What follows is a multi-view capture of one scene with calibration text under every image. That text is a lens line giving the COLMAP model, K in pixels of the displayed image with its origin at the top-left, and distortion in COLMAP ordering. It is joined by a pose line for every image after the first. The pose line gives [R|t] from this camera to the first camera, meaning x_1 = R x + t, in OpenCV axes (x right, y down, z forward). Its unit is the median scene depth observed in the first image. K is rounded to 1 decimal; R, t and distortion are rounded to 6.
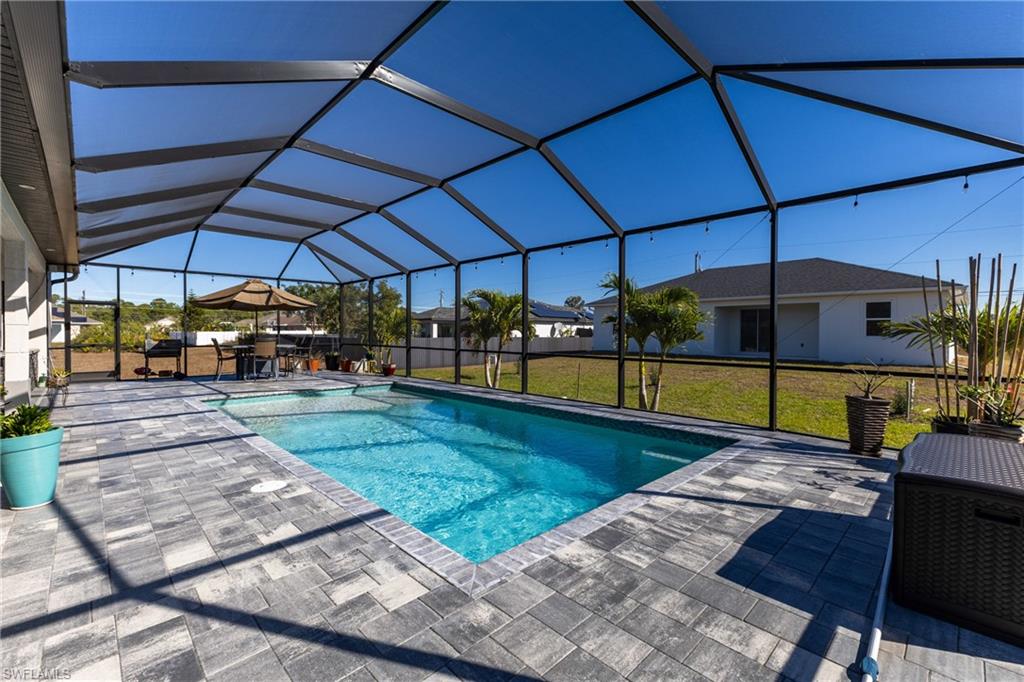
lens RADIAL K [[439.9, 0, 509.3], [0, 439.9, 333.2], [0, 0, 1]] dist [0.009268, -0.000008]
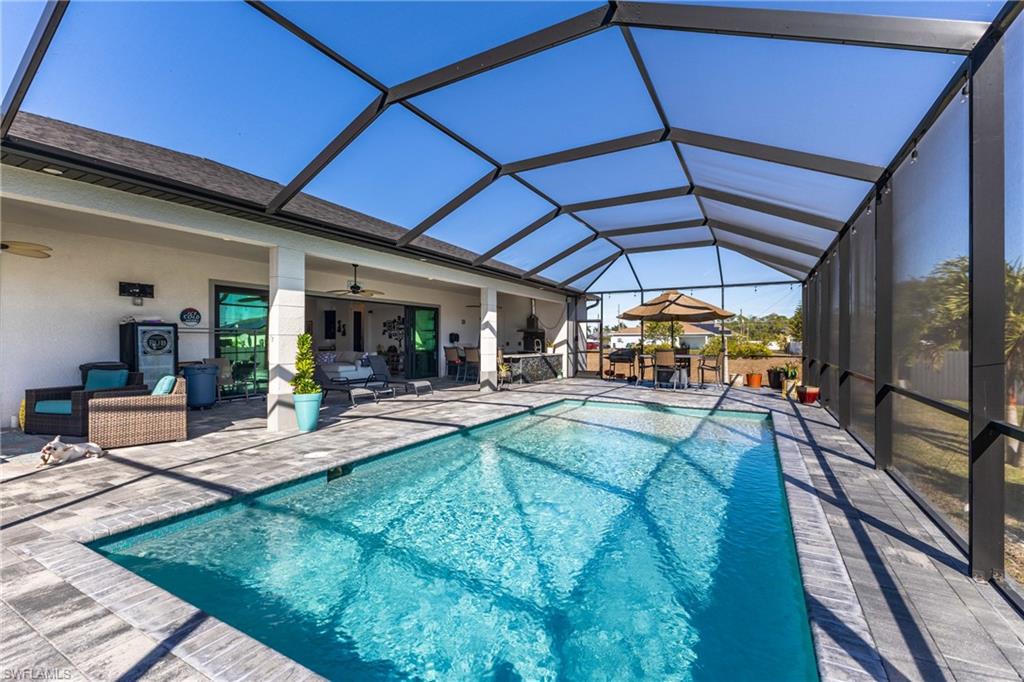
lens RADIAL K [[445.6, 0, 512.0], [0, 445.6, 341.0], [0, 0, 1]] dist [0.002172, -0.000055]
pose [[0.290701, -0.007056, -0.956788, 1.013971], [0.000889, 0.999974, -0.007105, 0.013214], [0.956814, 0.001215, 0.290699, 1.295290]]
